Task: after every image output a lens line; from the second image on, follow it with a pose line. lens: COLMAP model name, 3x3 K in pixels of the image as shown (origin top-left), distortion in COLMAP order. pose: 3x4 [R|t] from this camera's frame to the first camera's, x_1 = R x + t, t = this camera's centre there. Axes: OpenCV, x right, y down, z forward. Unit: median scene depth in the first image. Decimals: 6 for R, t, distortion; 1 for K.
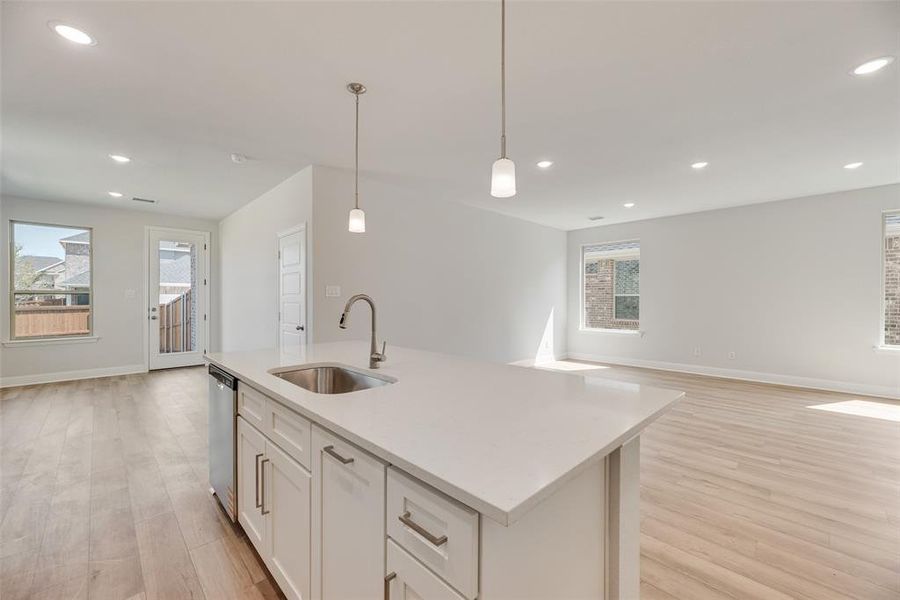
lens RADIAL K [[363.7, 0, 456.5], [0, 363.7, 301.9], [0, 0, 1]] dist [-0.000126, -0.000371]
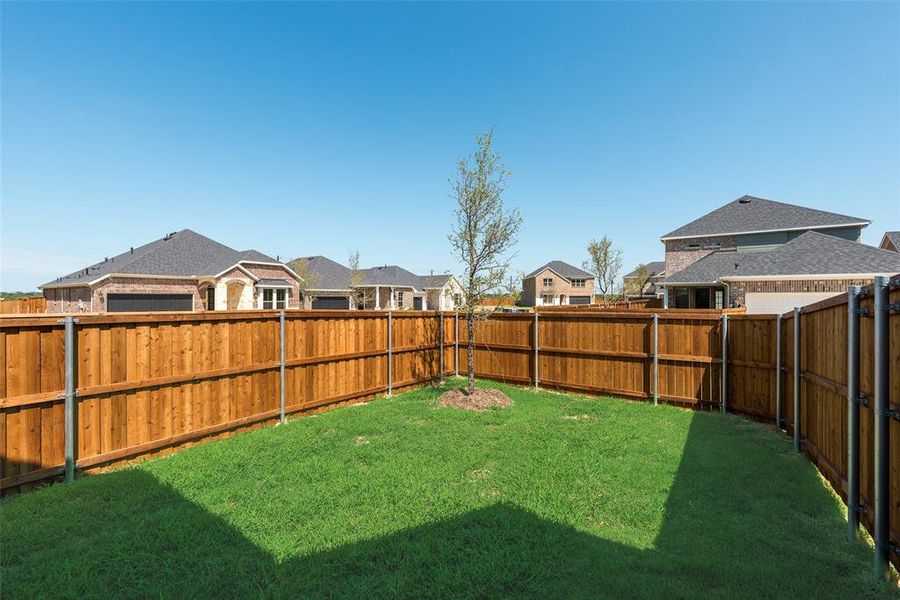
lens RADIAL K [[363.7, 0, 449.3], [0, 363.7, 297.0], [0, 0, 1]] dist [-0.000126, -0.000371]
pose [[0.175522, 0.003906, -0.984468, -0.209347], [-0.008345, 0.999962, 0.002480, -0.006490], [0.984440, 0.007780, 0.175548, 0.253247]]
